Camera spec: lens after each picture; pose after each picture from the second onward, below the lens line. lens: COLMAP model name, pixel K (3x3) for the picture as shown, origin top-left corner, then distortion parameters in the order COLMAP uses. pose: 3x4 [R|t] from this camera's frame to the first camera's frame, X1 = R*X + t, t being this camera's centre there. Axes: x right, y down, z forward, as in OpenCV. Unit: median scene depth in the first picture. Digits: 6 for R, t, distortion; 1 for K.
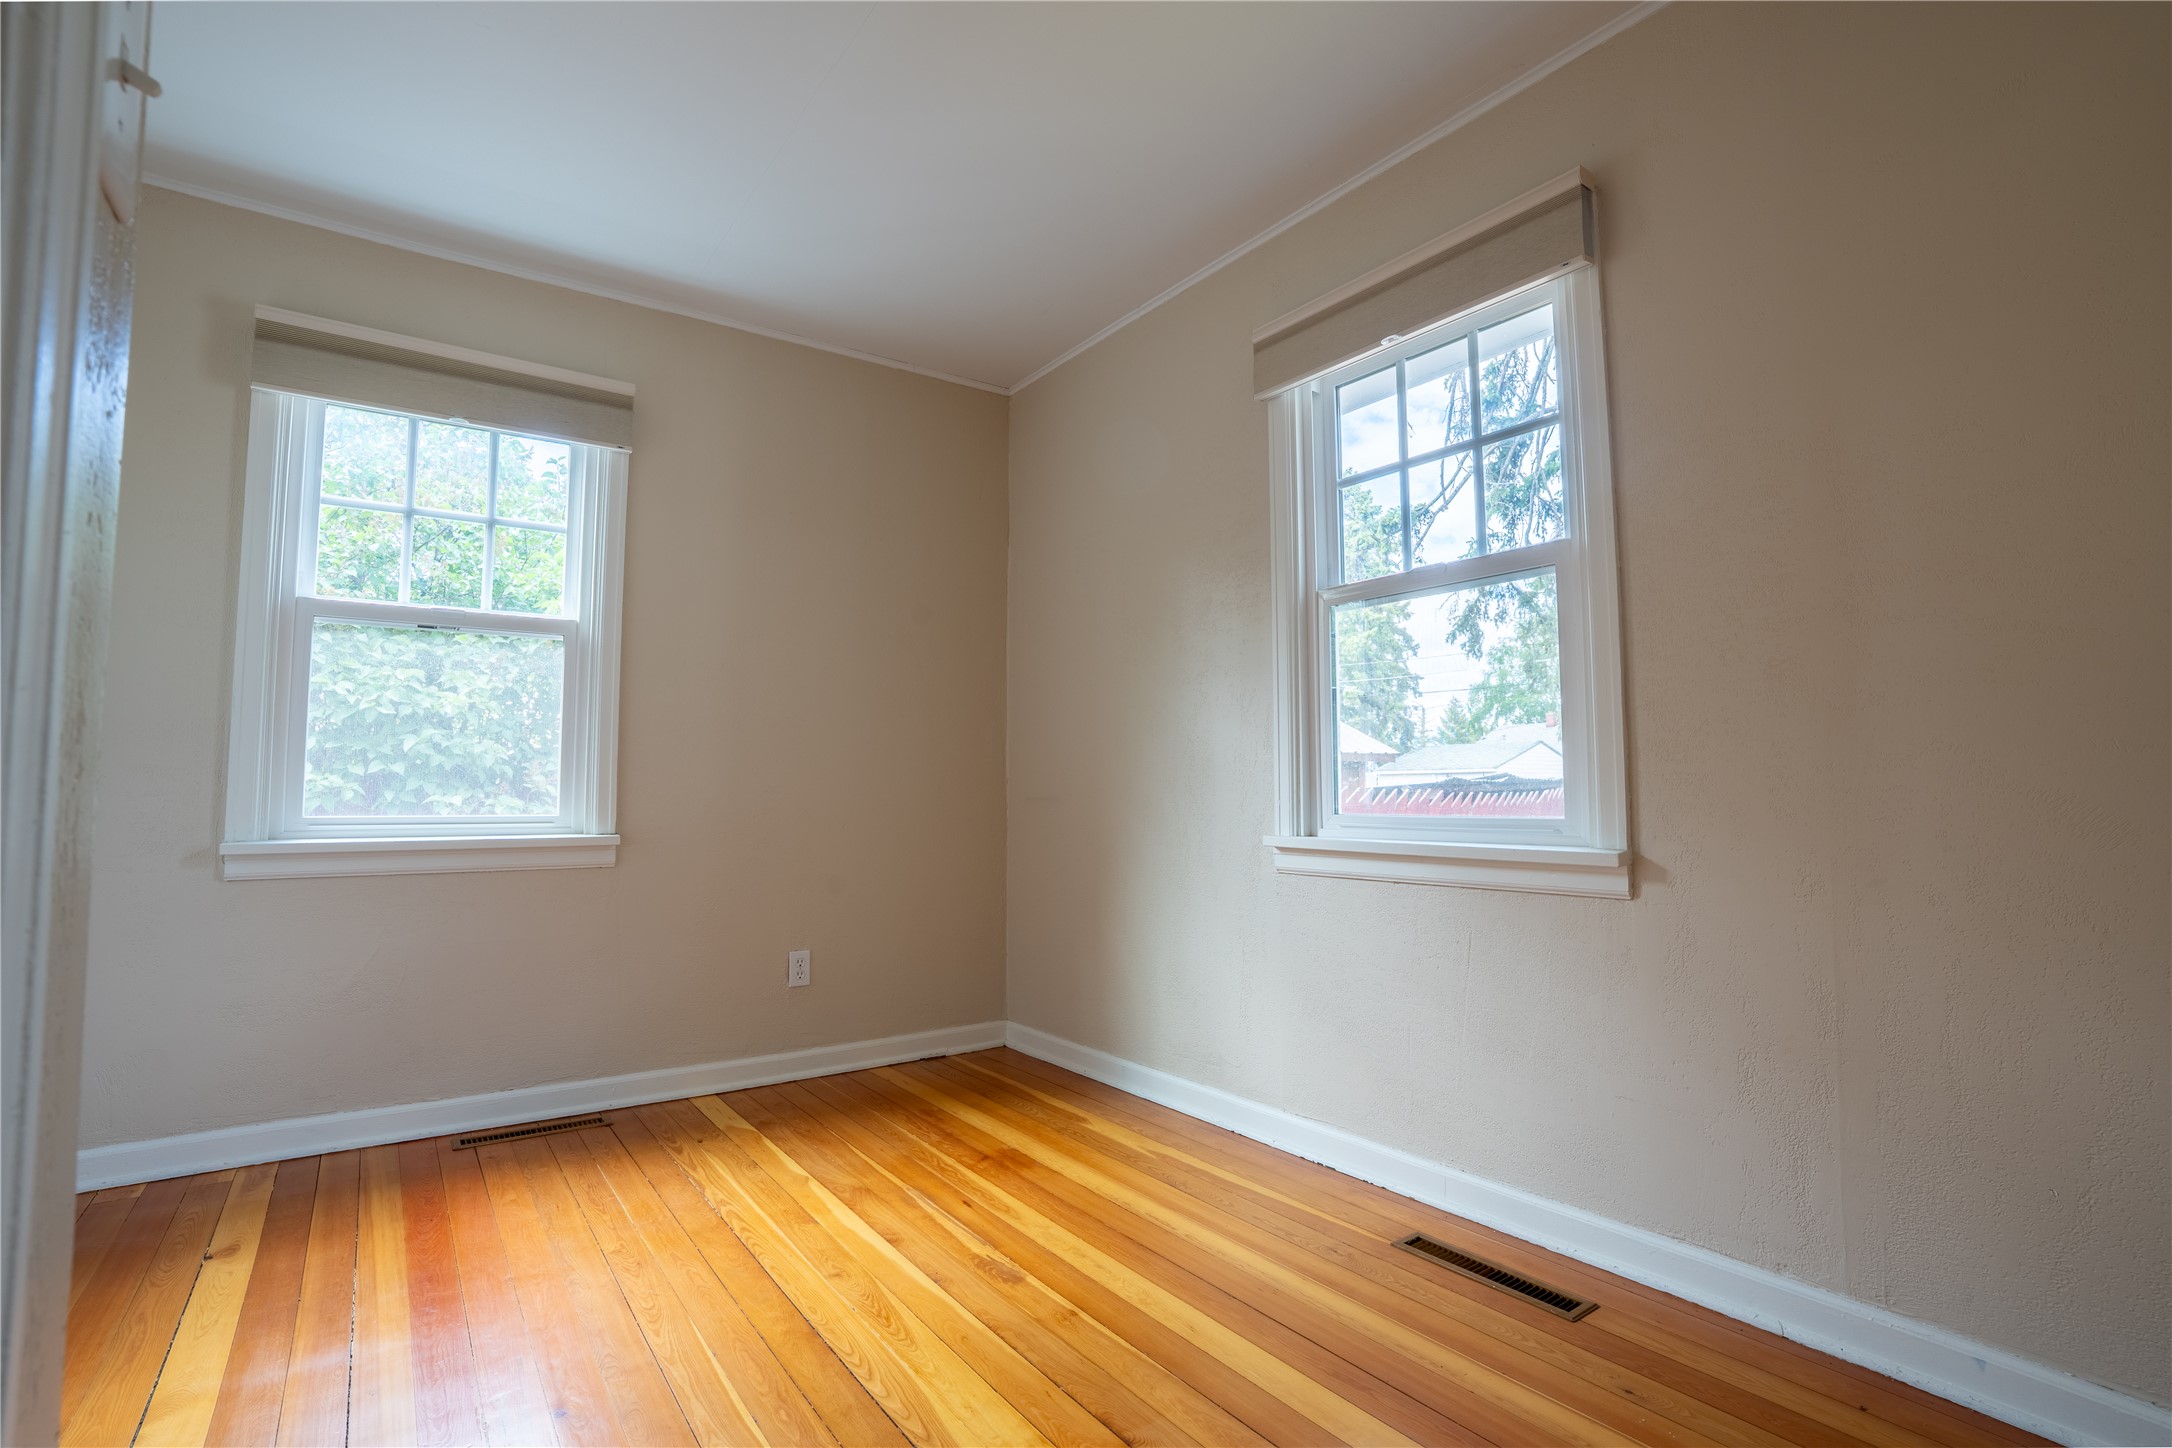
lens RADIAL K [[1001.5, 0, 1092.3], [0, 1001.5, 722.9], [0, 0, 1]] dist [-0.009562, 0.000010]
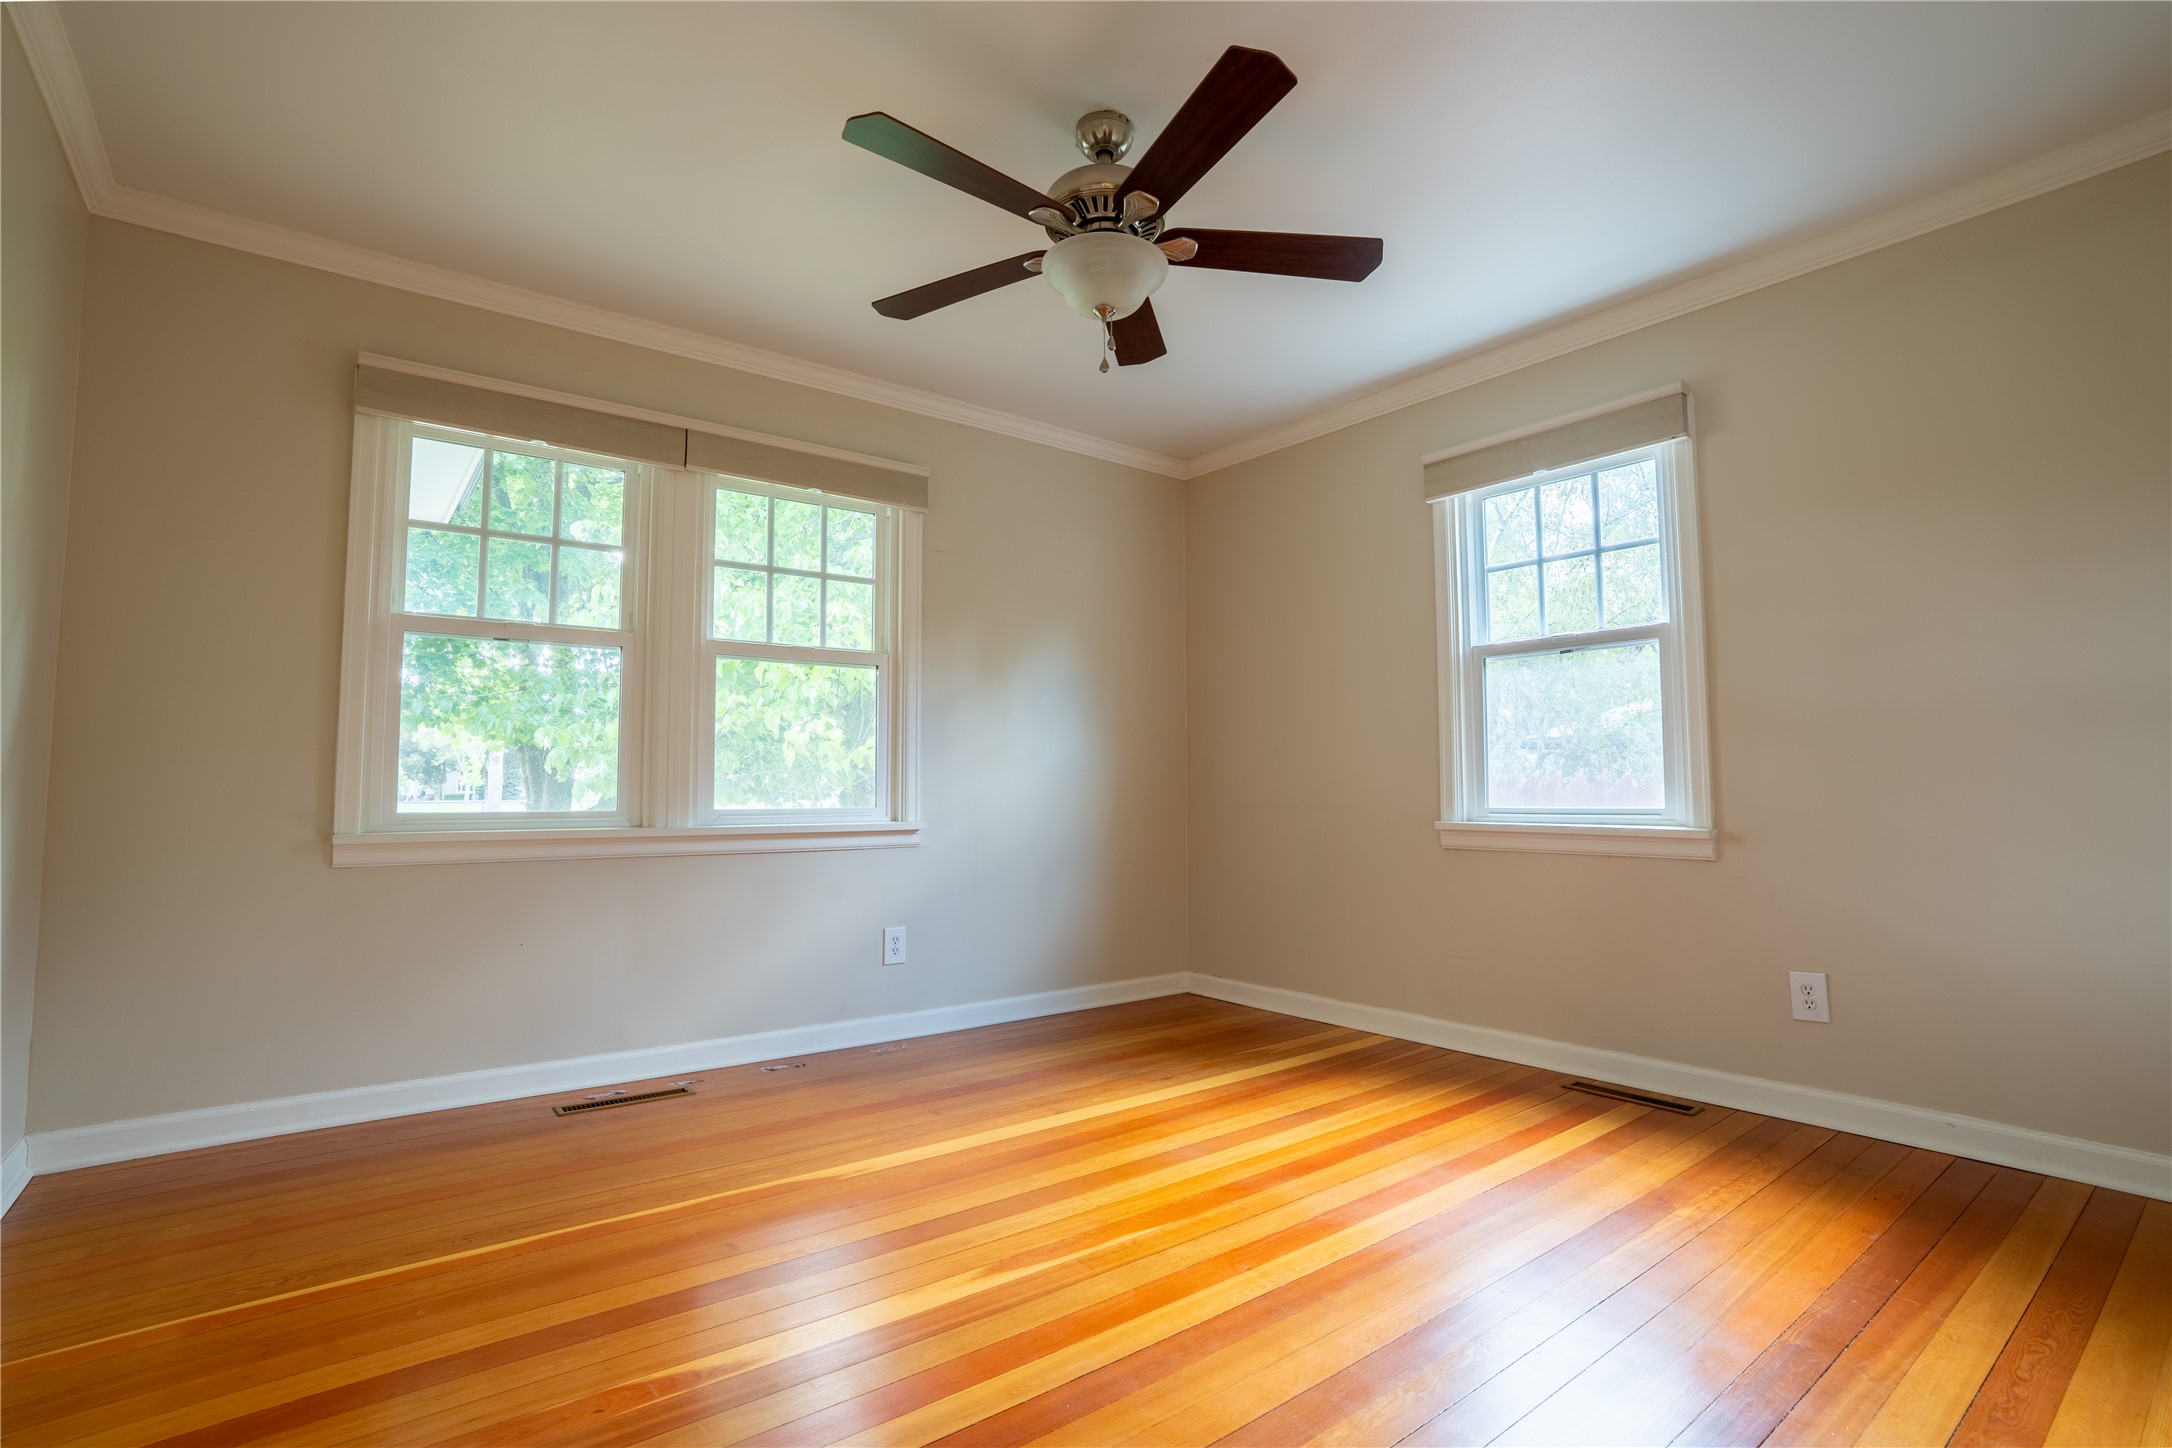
lens RADIAL K [[1001.5, 0, 1091.6], [0, 1001.5, 723.5], [0, 0, 1]] dist [-0.009562, 0.000010]
pose [[0.053522, -0.064715, -0.996467, 0.486746], [0.072018, 0.995549, -0.060787, 0.025848], [0.995966, -0.068510, 0.057945, 0.354722]]
